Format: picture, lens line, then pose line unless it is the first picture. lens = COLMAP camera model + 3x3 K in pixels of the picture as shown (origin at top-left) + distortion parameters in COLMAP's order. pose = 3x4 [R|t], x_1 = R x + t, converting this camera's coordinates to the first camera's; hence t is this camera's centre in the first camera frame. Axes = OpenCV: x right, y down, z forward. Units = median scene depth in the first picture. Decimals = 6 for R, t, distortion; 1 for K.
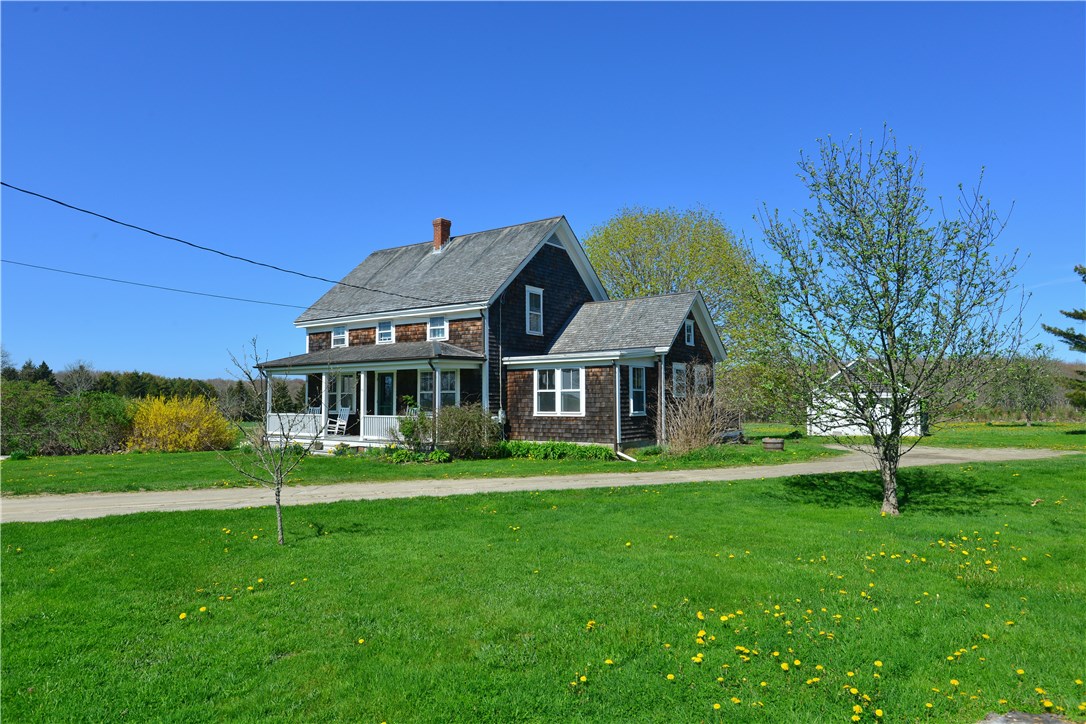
lens RADIAL K [[689.4, 0, 543.0], [0, 689.4, 362.0], [0, 0, 1]] dist [-0.005246, -0.000797]
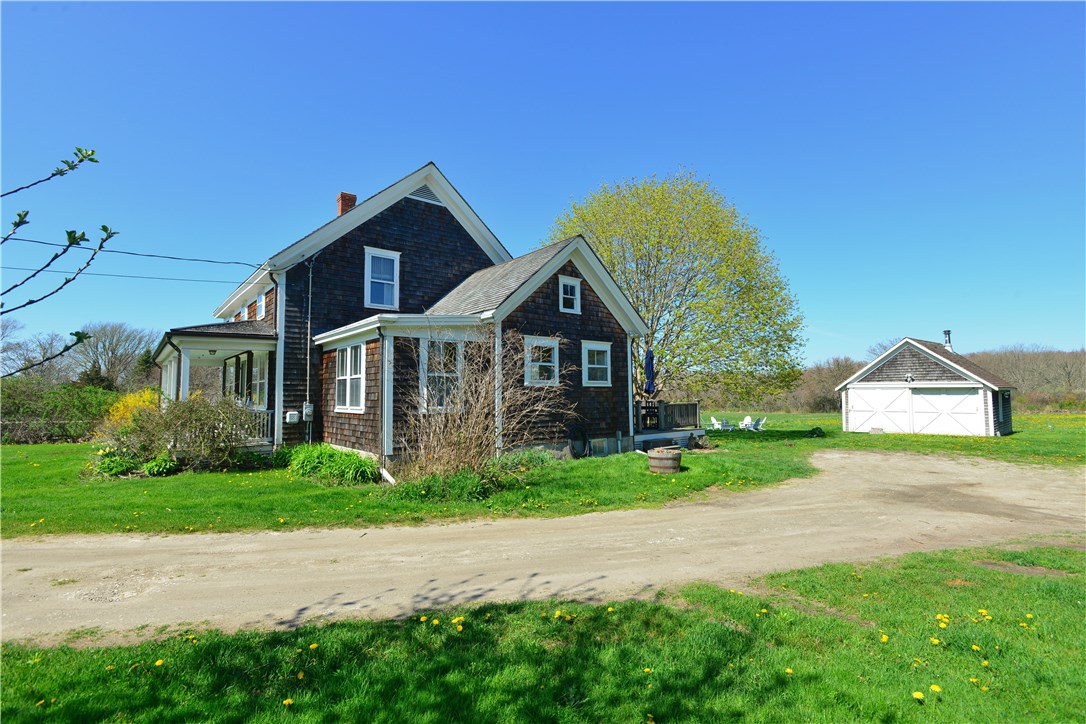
lens RADIAL K [[516.5, 0, 542.5], [0, 516.5, 358.3], [0, 0, 1]] dist [-0.011143, 0.000825]
pose [[0.960072, -0.021401, -0.278933, 0.335065], [0.016800, 0.999681, -0.018876, 0.032181], [0.279248, 0.013437, 0.960125, 0.488590]]
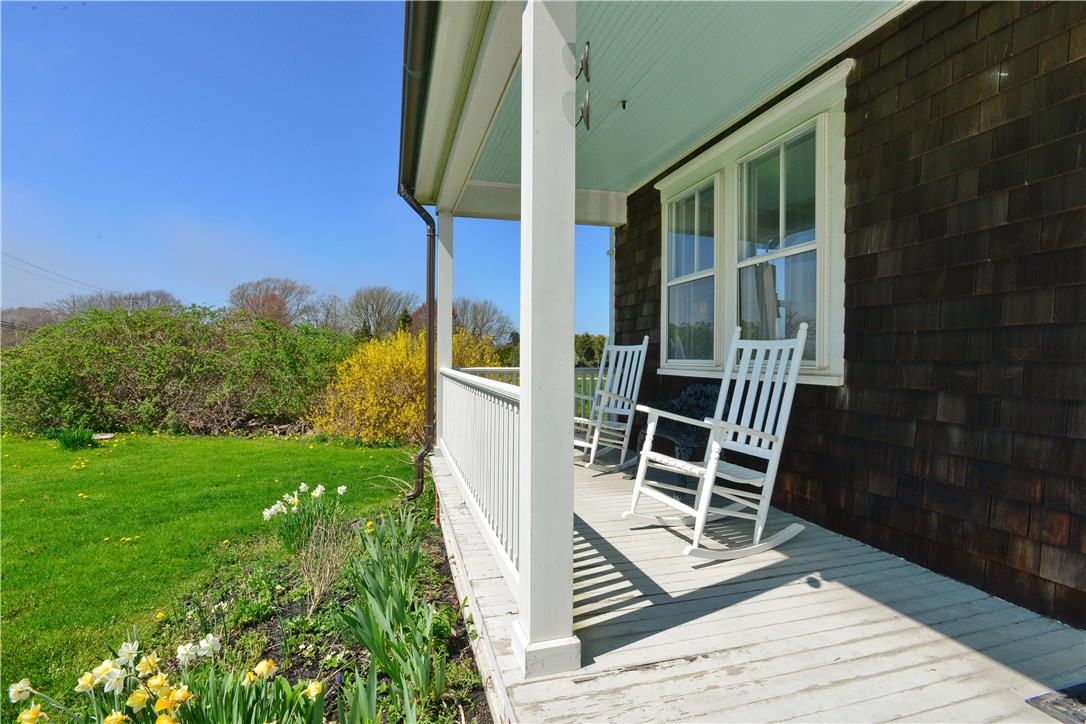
lens RADIAL K [[516.5, 0, 542.5], [0, 516.5, 358.3], [0, 0, 1]] dist [-0.011143, 0.000825]
pose [[0.776772, 0.011567, -0.629676, -0.270568], [0.024644, 0.998507, 0.048743, 0.067589], [0.629300, -0.053380, 0.775327, 0.937364]]
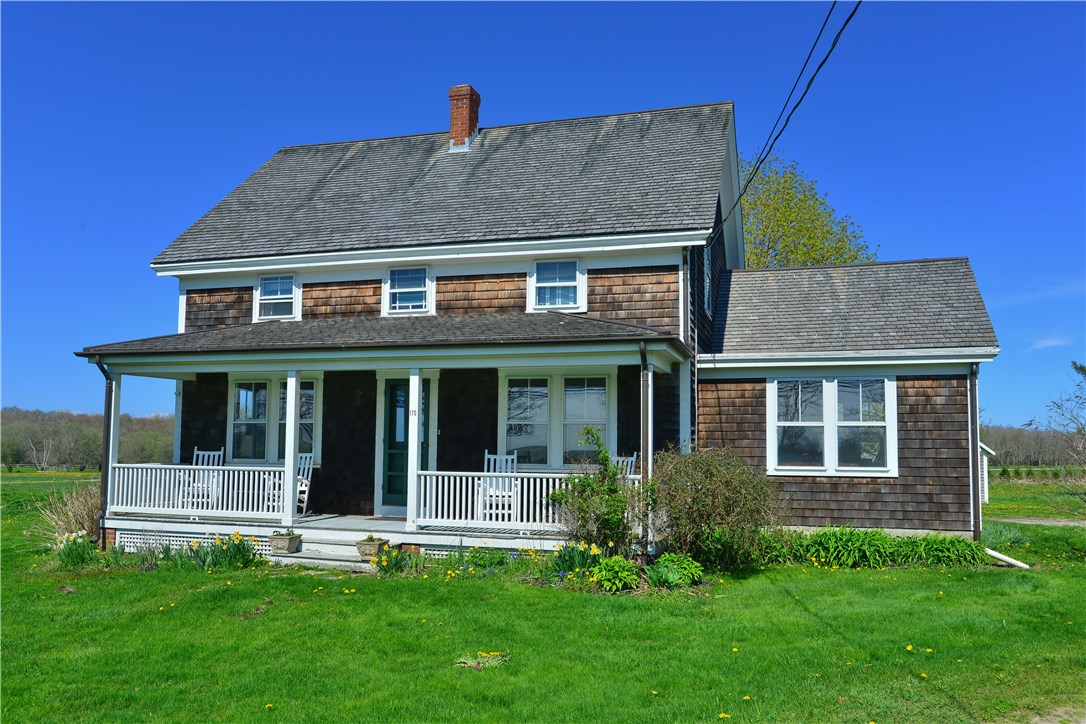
lens RADIAL K [[879.7, 0, 545.0], [0, 879.7, 386.2], [0, 0, 1]] dist [-0.006436, -0.000222]
pose [[0.949147, 0.038295, 0.312496, -0.336083], [-0.032746, 0.999199, -0.022990, 0.032313], [-0.313126, 0.011588, 0.949641, 0.423400]]
